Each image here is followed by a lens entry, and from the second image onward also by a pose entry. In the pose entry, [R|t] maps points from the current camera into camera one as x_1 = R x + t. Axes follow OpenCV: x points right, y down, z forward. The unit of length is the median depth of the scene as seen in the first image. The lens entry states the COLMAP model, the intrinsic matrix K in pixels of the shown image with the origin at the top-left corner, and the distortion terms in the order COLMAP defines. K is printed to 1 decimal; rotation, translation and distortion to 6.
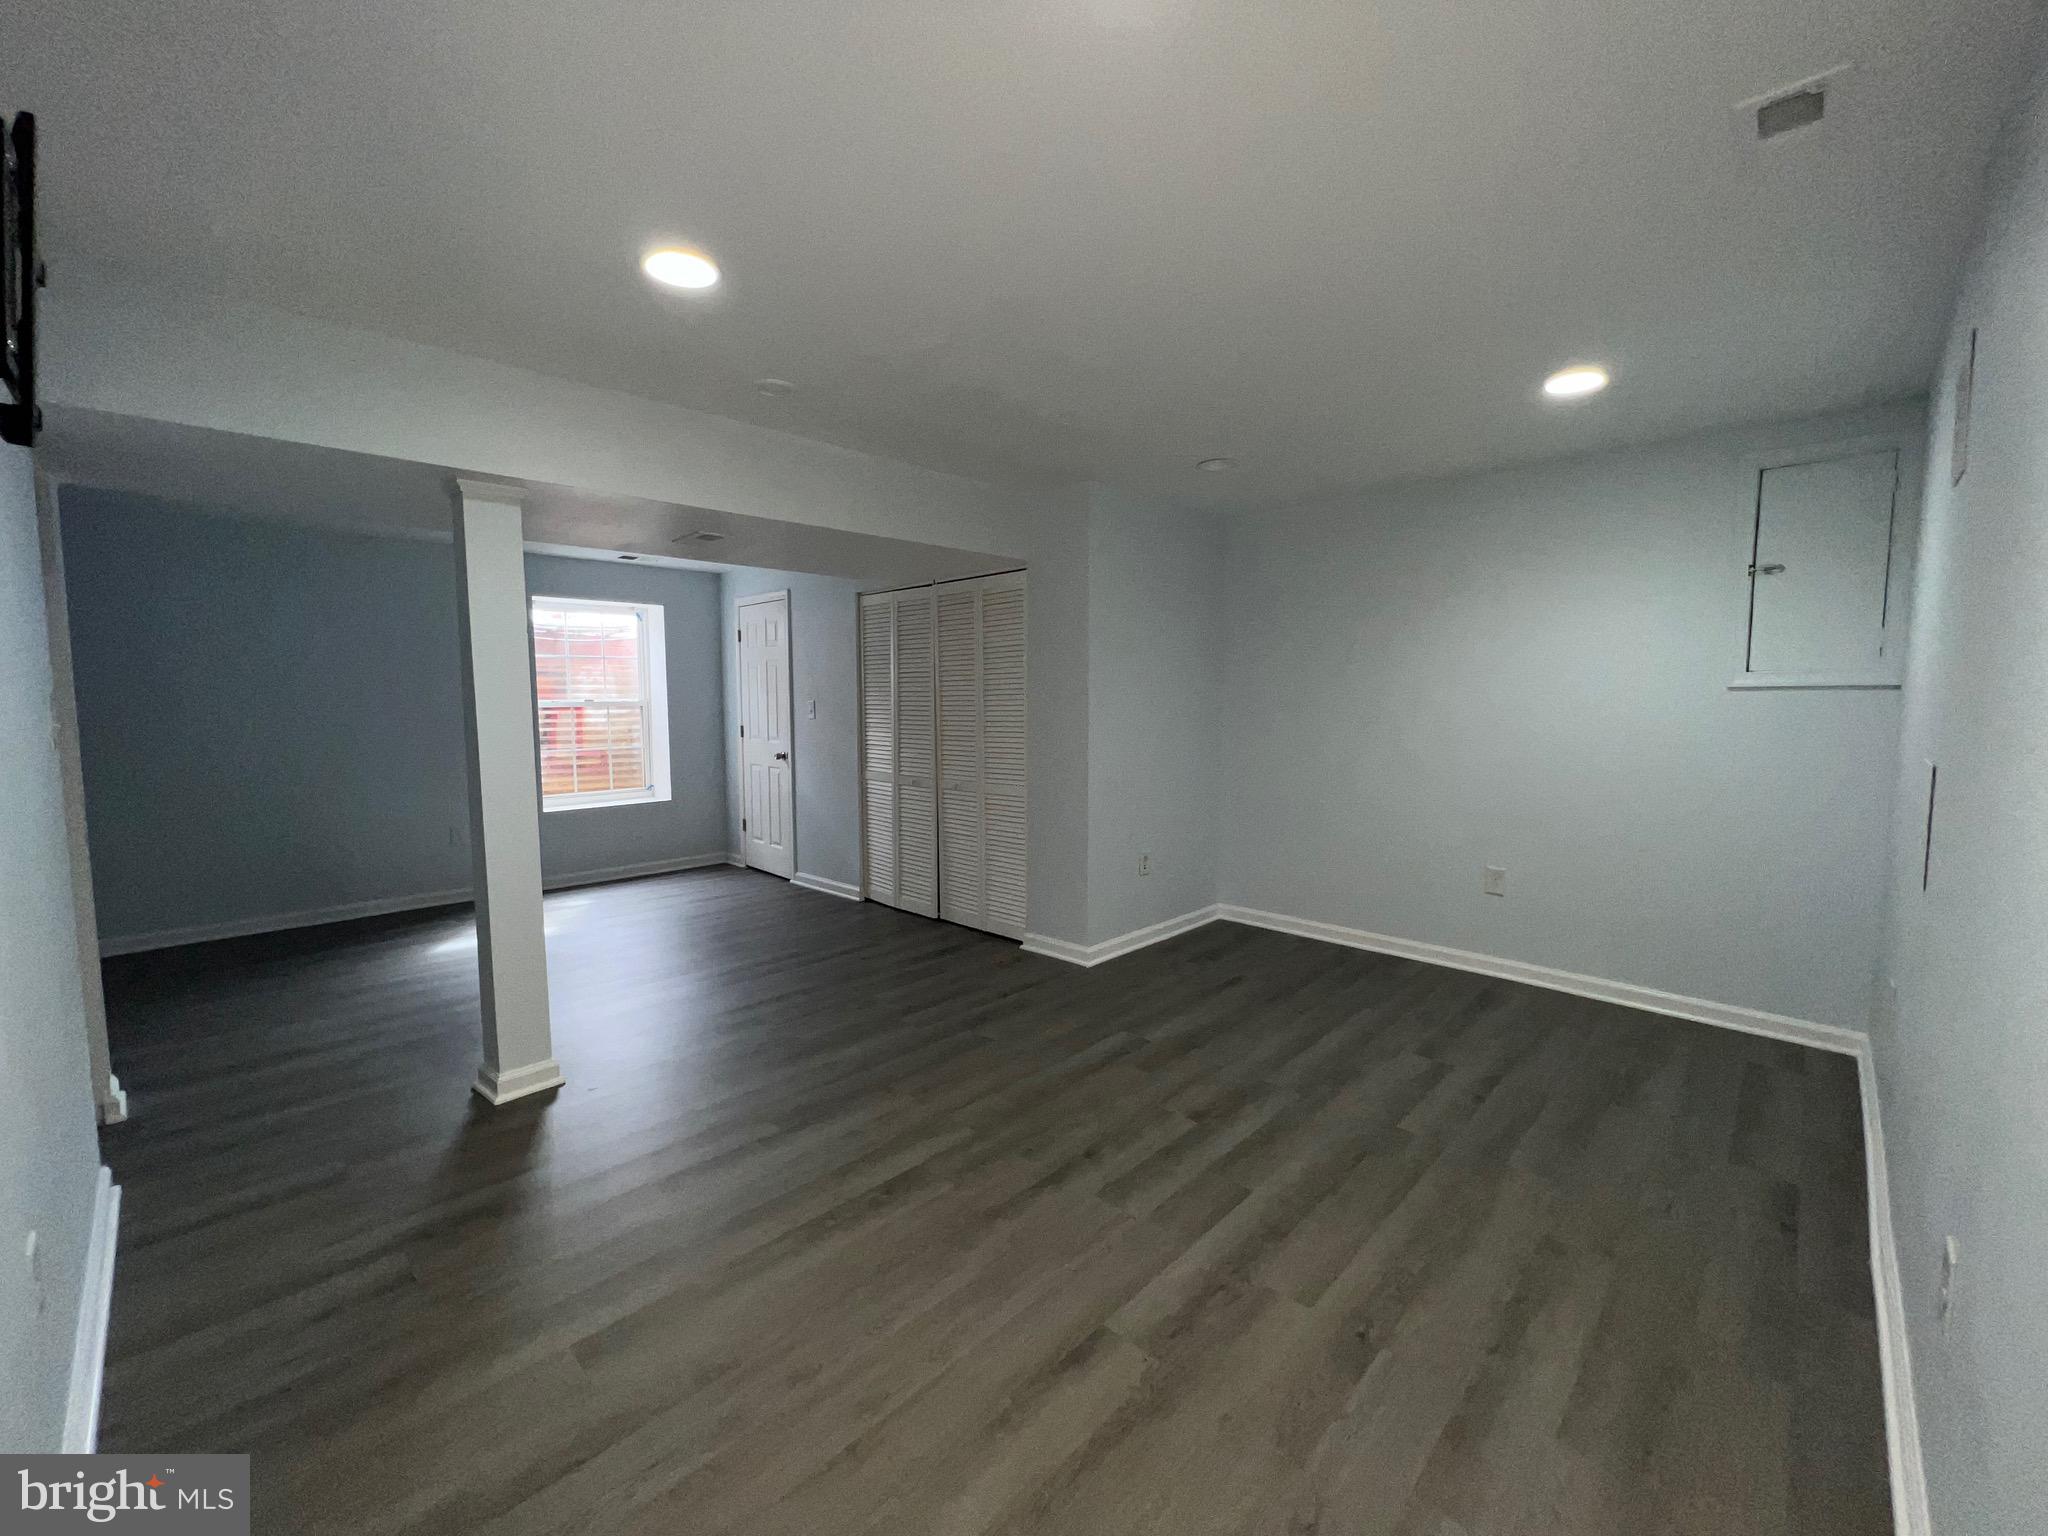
lens RADIAL K [[824.5, 0, 1025.0], [0, 824.5, 763.8], [0, 0, 1]] dist [-0.000073, -0.000050]
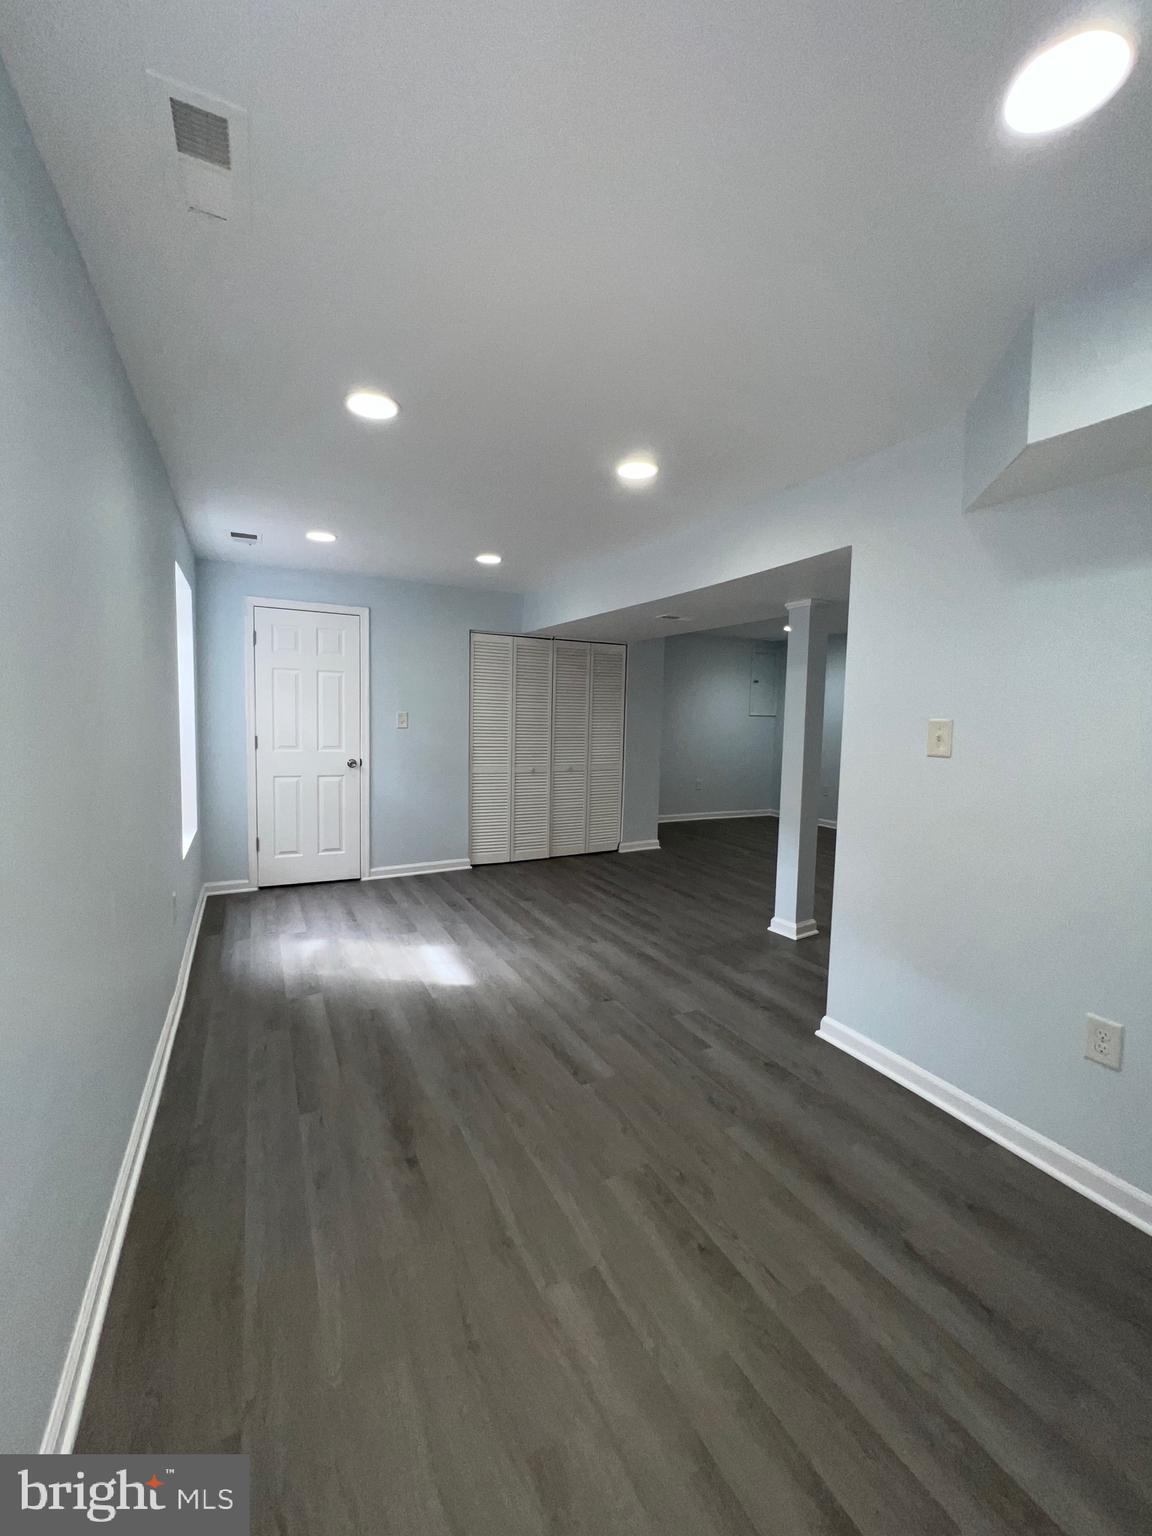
lens RADIAL K [[618.8, 0, 577.4], [0, 618.8, 766.0], [0, 0, 1]] dist [-0.000658, 0.000312]
pose [[0.313646, -0.064797, 0.947327, -1.776030], [0.055726, 0.997205, 0.049758, -0.054800], [-0.947903, 0.037184, 0.316380, 0.890865]]
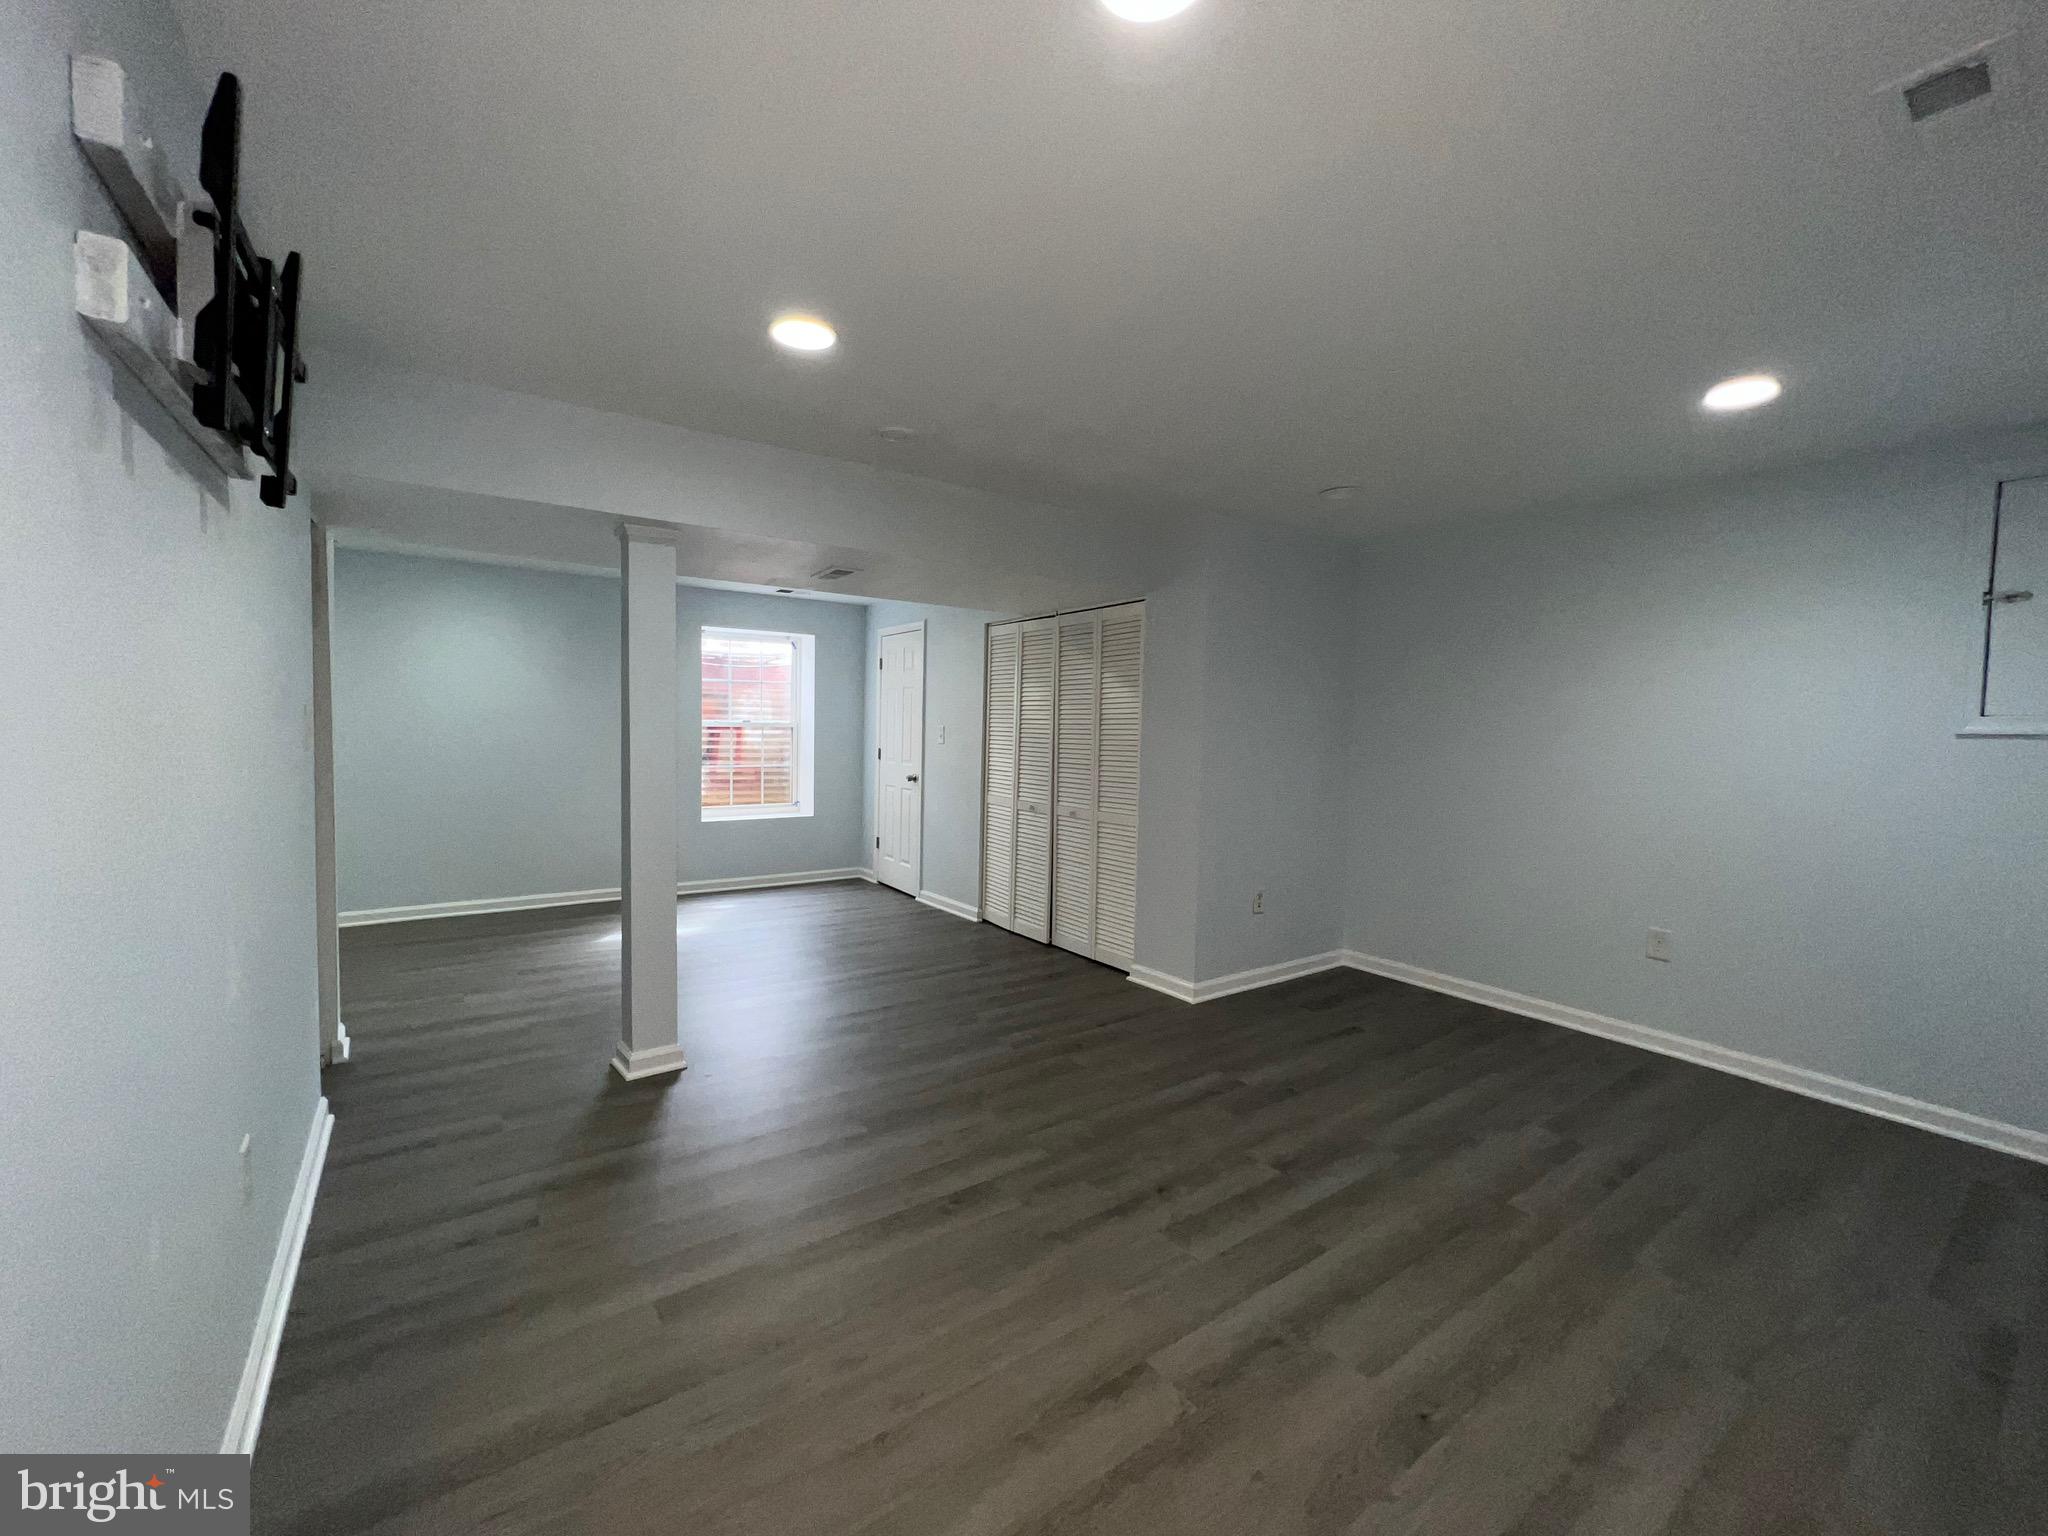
lens RADIAL K [[825.1, 0, 1022.4], [0, 825.1, 763.9], [0, 0, 1]] dist [-0.000658, 0.000312]
pose [[0.983237, 0.031394, -0.179611, 0.056143], [-0.037845, 0.998752, -0.032602, 0.002551], [0.178363, 0.038853, 0.983197, -0.012787]]
